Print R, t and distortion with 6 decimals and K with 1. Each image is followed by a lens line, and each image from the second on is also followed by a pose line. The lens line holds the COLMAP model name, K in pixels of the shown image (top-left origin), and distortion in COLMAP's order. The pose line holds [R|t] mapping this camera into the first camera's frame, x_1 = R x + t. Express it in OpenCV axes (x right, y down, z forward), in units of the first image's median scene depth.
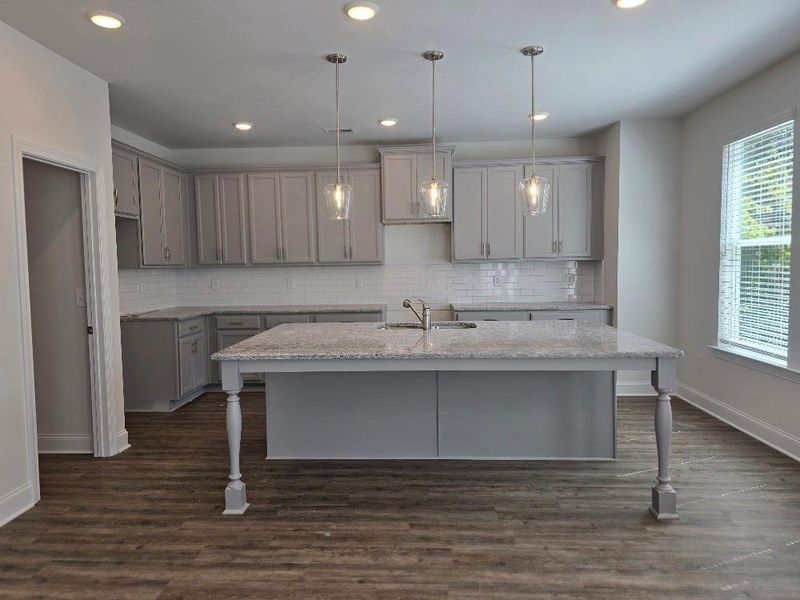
lens RADIAL K [[531.7, 0, 394.9], [0, 531.7, 292.7], [0, 0, 1]] dist [0.031183, -0.007916]
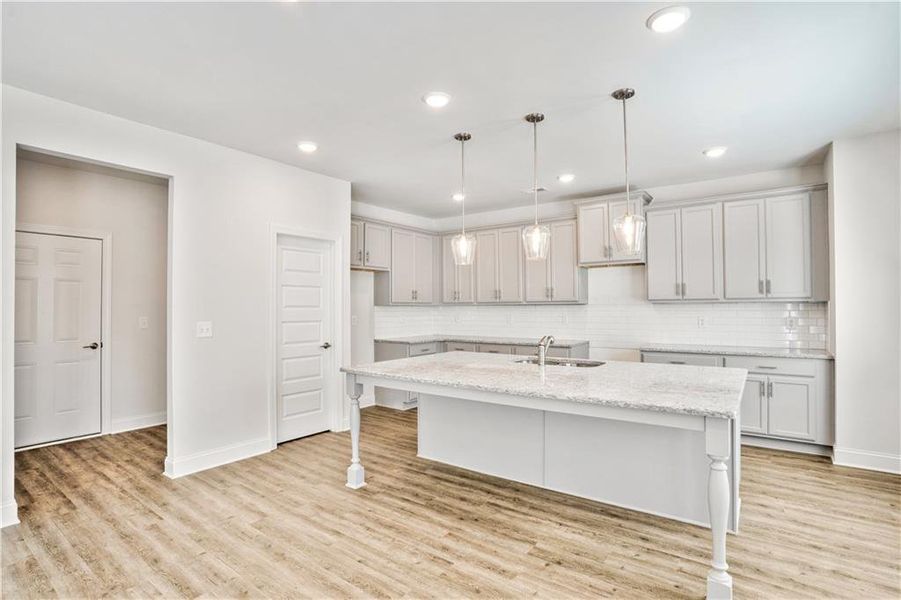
lens RADIAL K [[439.2, 0, 451.3], [0, 439.2, 301.0], [0, 0, 1]] dist [-0.050558, 0.000992]
pose [[0.835097, 0.005389, -0.550077, 0.398073], [-0.037530, 0.998180, -0.047196, -0.010619], [0.548821, 0.060058, 0.833779, 0.157034]]
